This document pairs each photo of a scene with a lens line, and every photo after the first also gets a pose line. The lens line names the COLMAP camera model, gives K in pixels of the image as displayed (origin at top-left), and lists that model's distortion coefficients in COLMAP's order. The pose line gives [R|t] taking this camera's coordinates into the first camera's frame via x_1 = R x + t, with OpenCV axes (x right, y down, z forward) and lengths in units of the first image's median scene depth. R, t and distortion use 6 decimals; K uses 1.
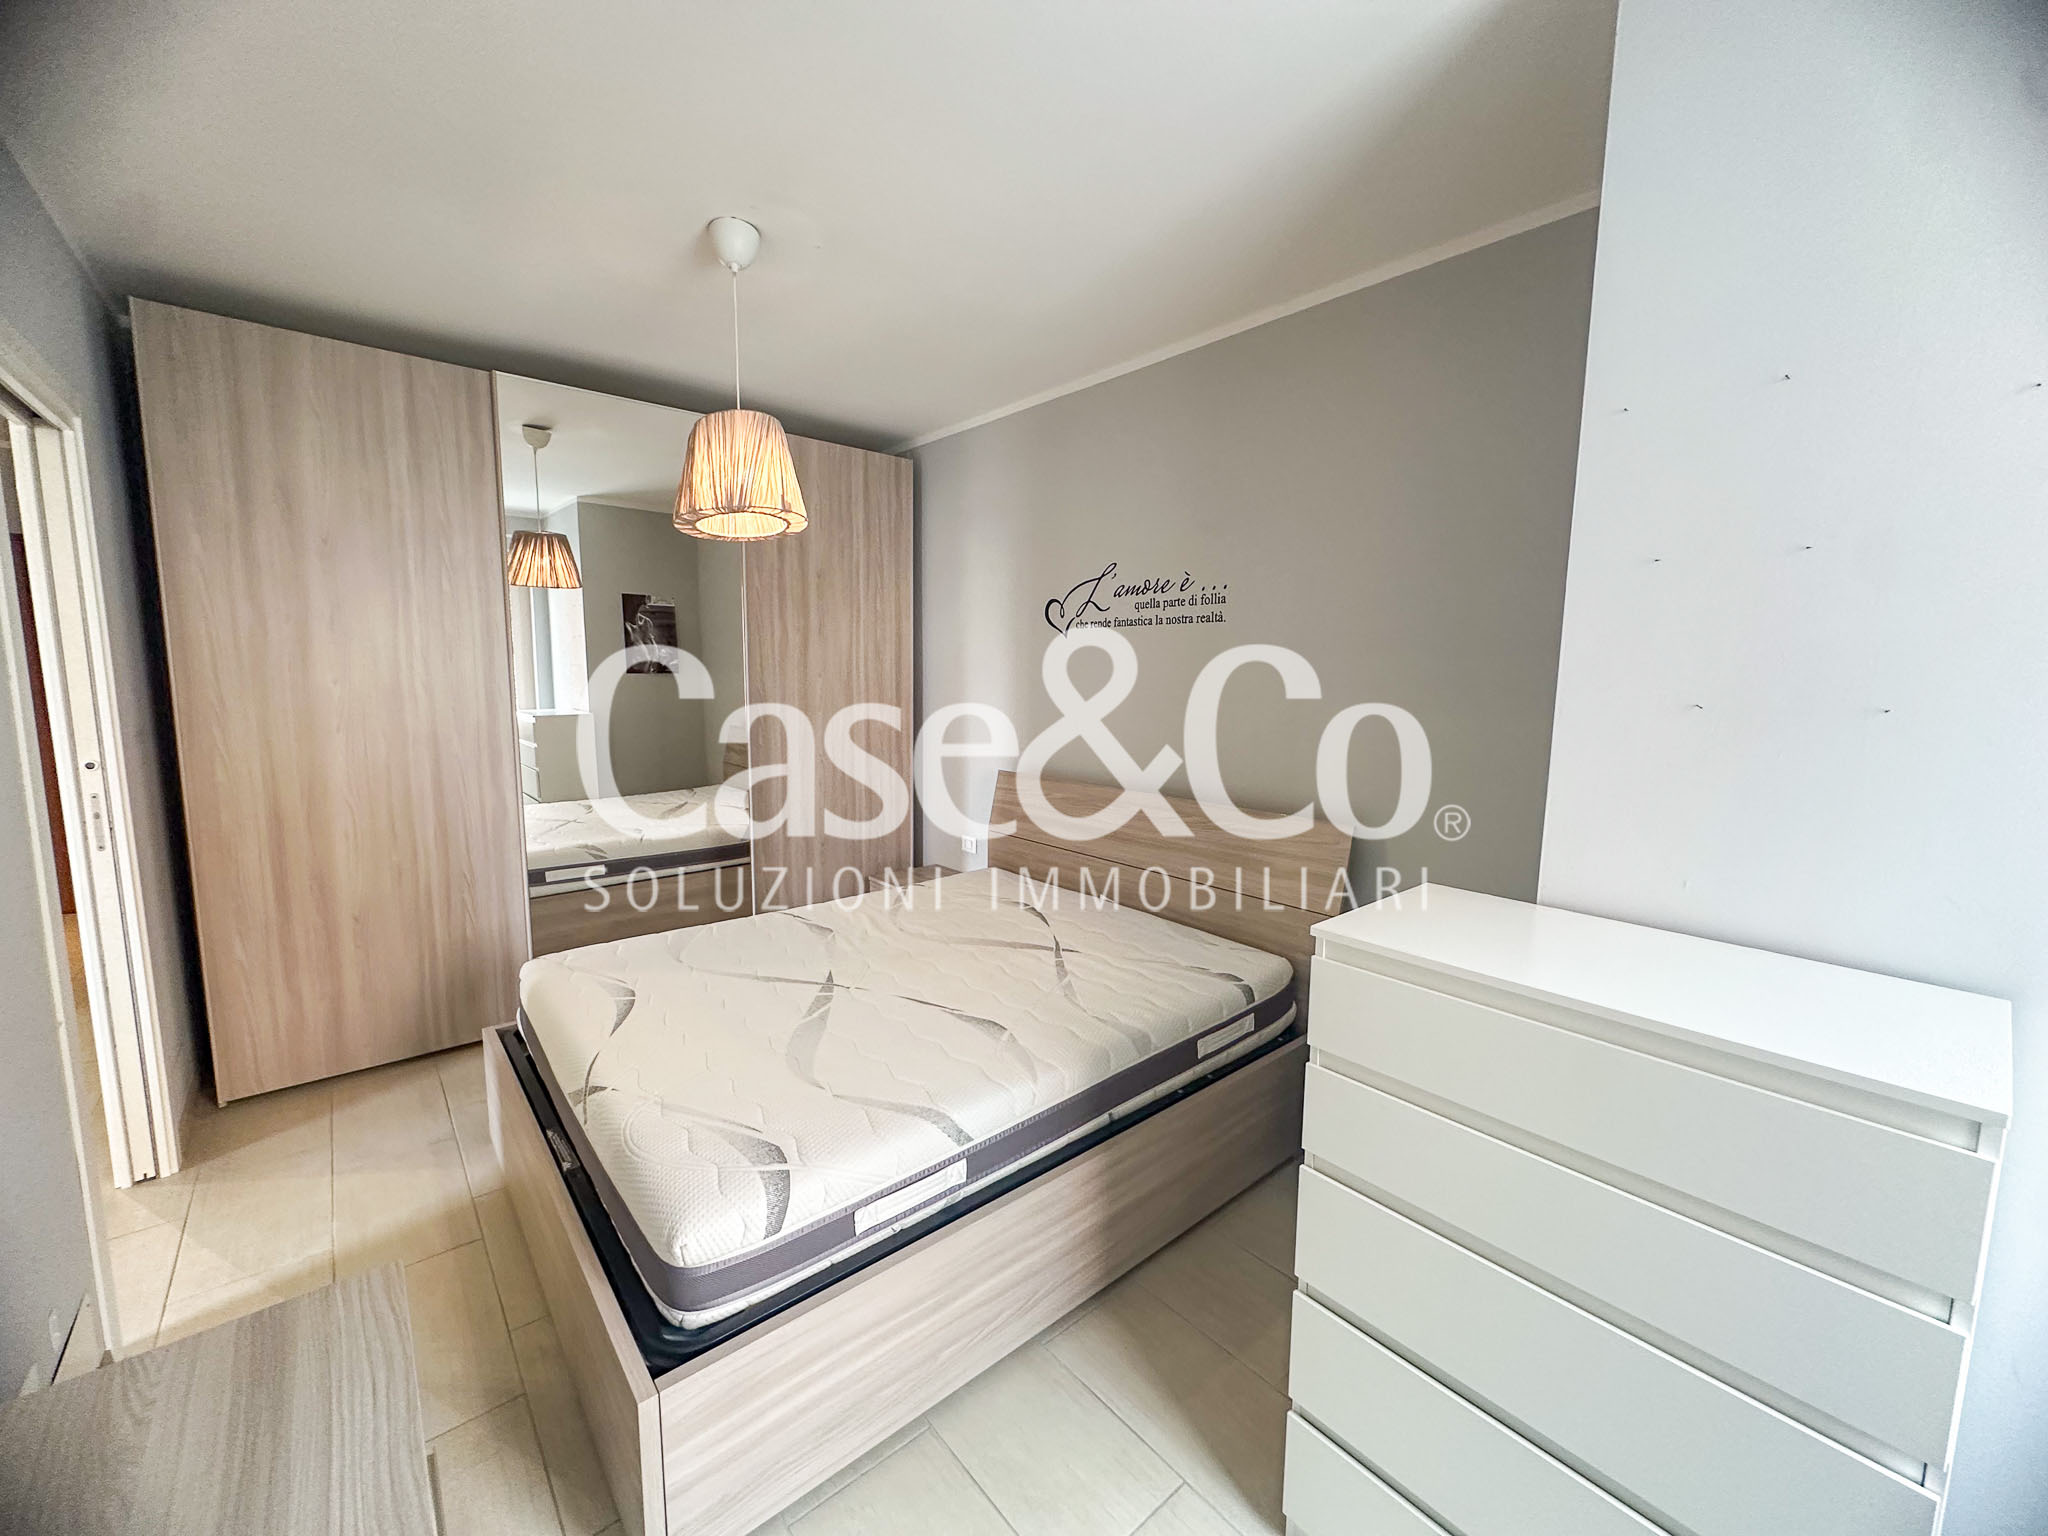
lens RADIAL K [[811.6, 0, 1024.0], [0, 811.6, 768.0], [0, 0, 1]] dist [0.028240, -0.000007]
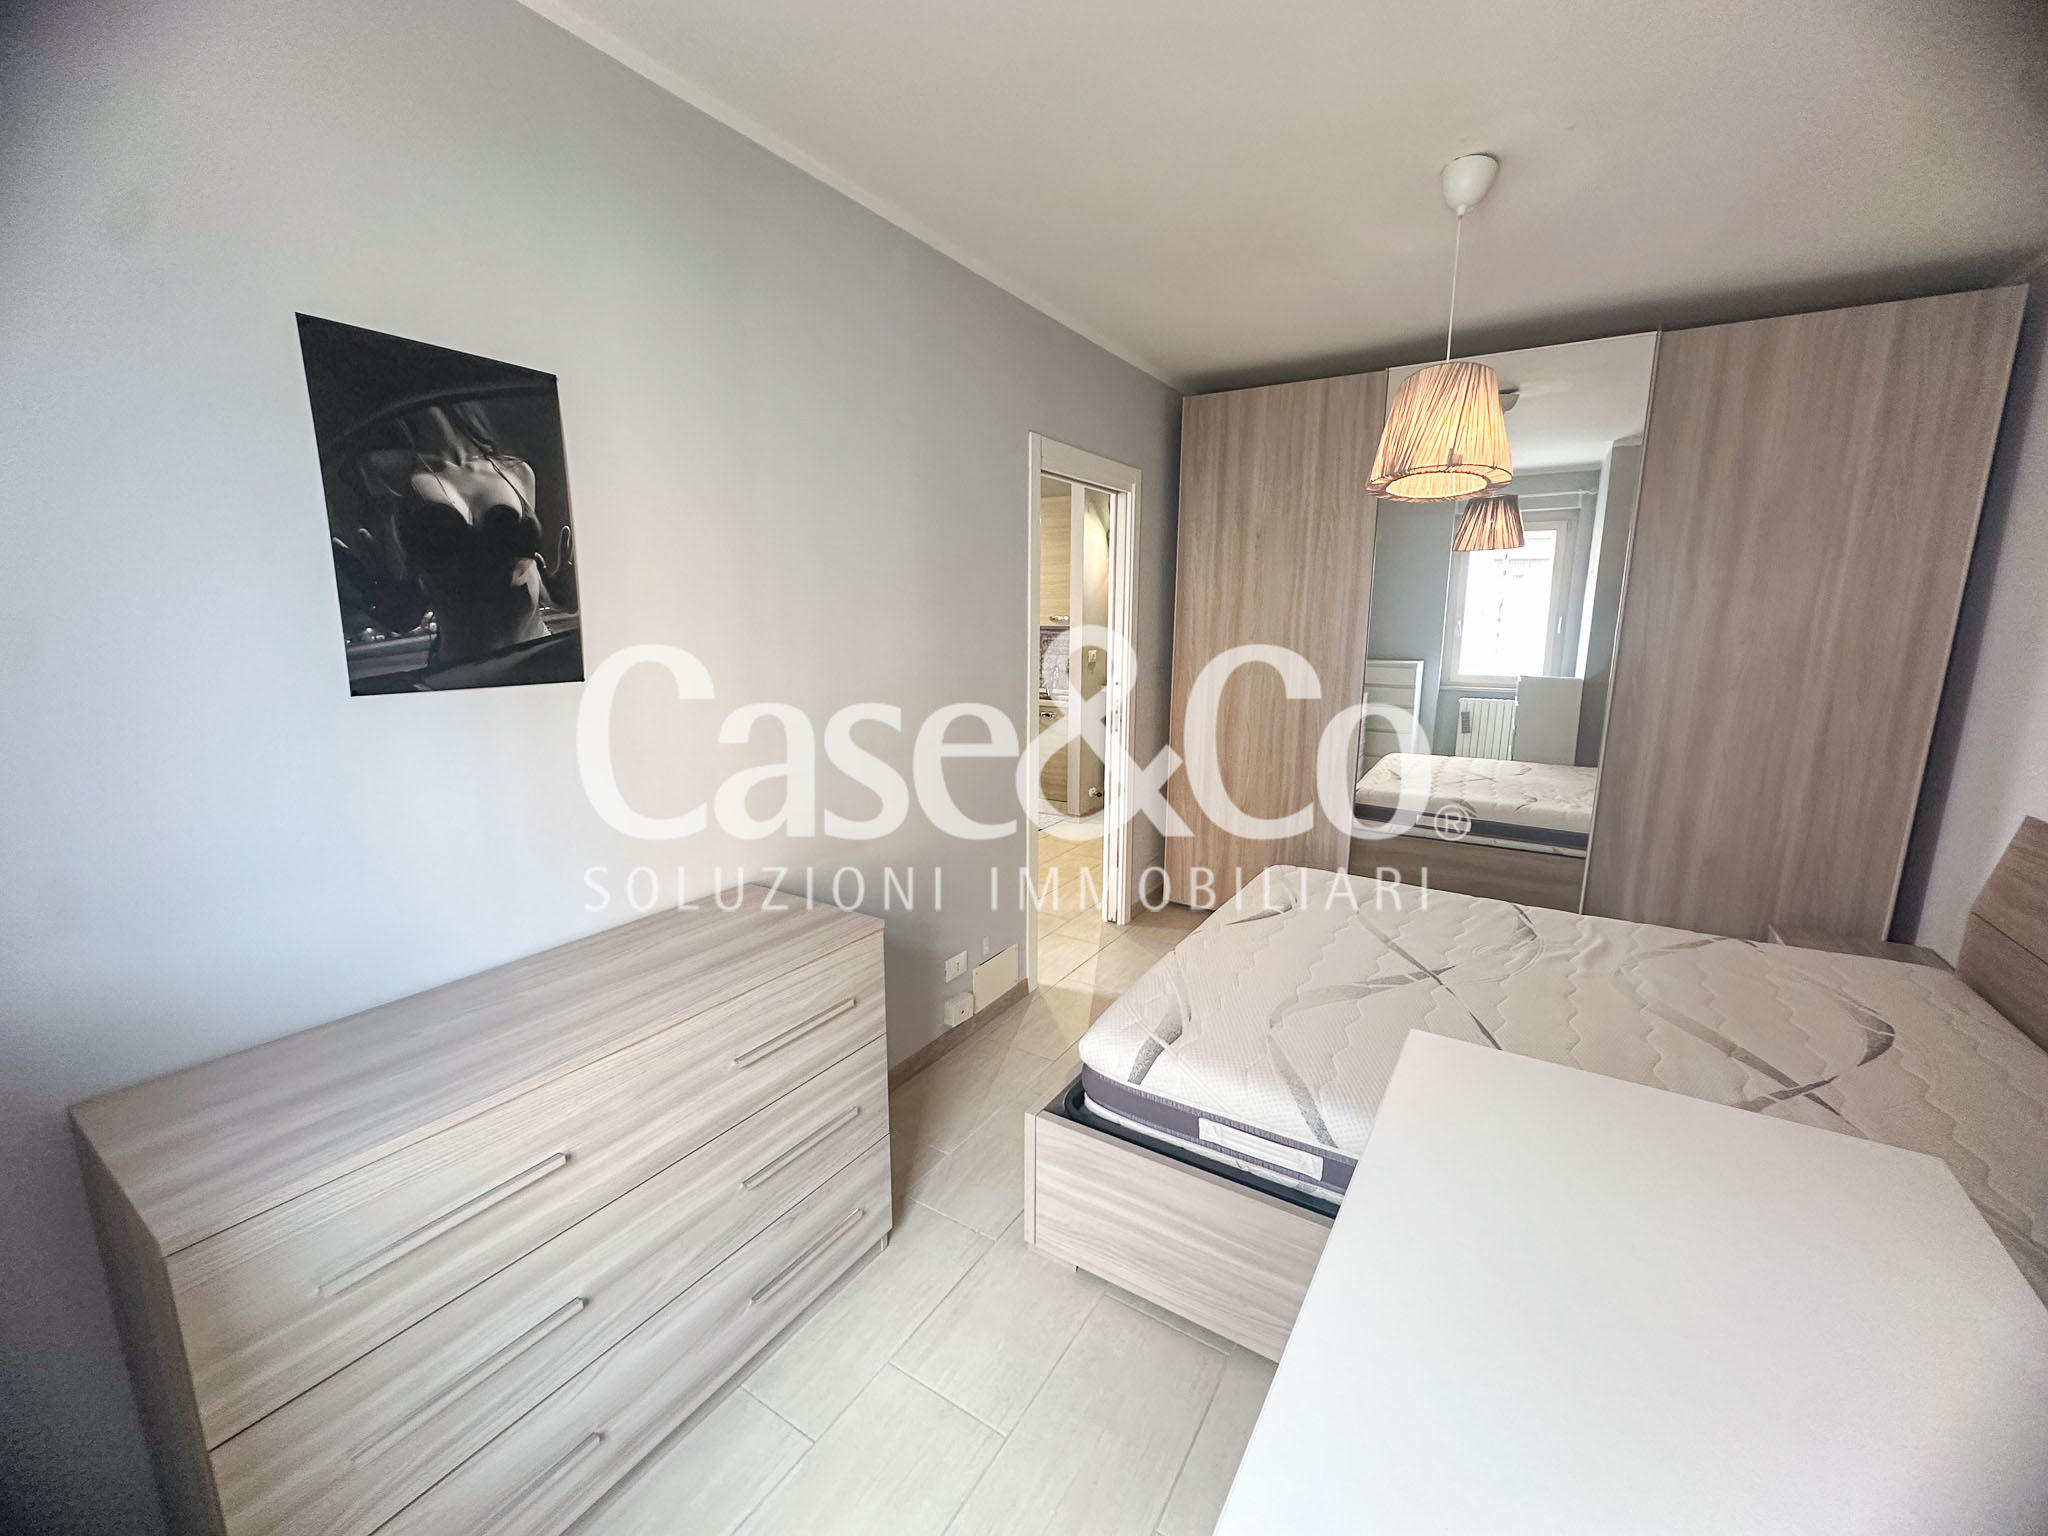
lens RADIAL K [[827.3, 0, 1024.0], [0, 827.3, 768.0], [0, 0, 1]] dist [-0.001257, -0.000106]
pose [[0.299629, 0.165301, -0.939626, 0.518755], [-0.124405, 0.983236, 0.133303, -0.033781], [0.945910, 0.076953, 0.315171, 0.284130]]
